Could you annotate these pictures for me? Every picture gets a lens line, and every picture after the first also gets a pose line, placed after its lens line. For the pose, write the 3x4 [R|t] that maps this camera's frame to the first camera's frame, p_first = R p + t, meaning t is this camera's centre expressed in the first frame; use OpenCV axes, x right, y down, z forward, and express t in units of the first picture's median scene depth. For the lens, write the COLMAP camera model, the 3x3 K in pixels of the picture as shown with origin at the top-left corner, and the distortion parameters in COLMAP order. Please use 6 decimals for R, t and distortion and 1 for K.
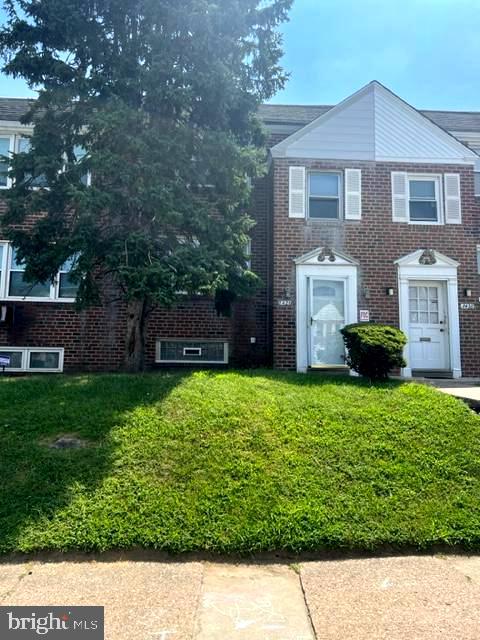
lens RADIAL K [[505.0, 0, 240.7], [0, 505.0, 323.8], [0, 0, 1]] dist [0.082079, -0.046618]
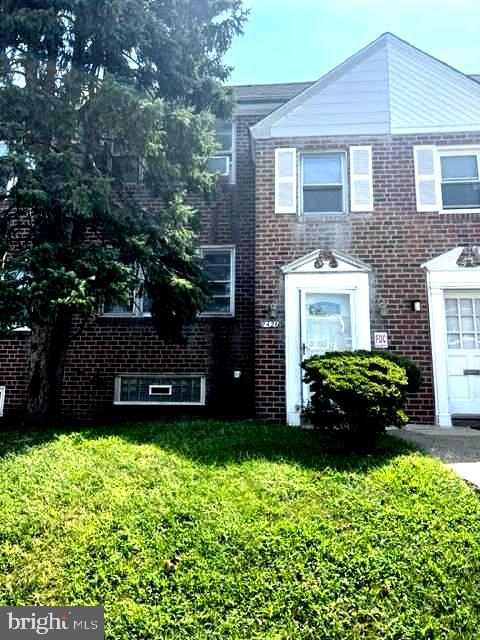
lens RADIAL K [[505.0, 0, 238.3], [0, 505.0, 315.8], [0, 0, 1]] dist [0.082079, -0.046618]
pose [[0.989803, -0.025490, -0.140146, 0.142589], [0.015678, 0.997376, -0.070677, -0.002225], [0.141580, 0.067759, 0.987605, 0.247070]]
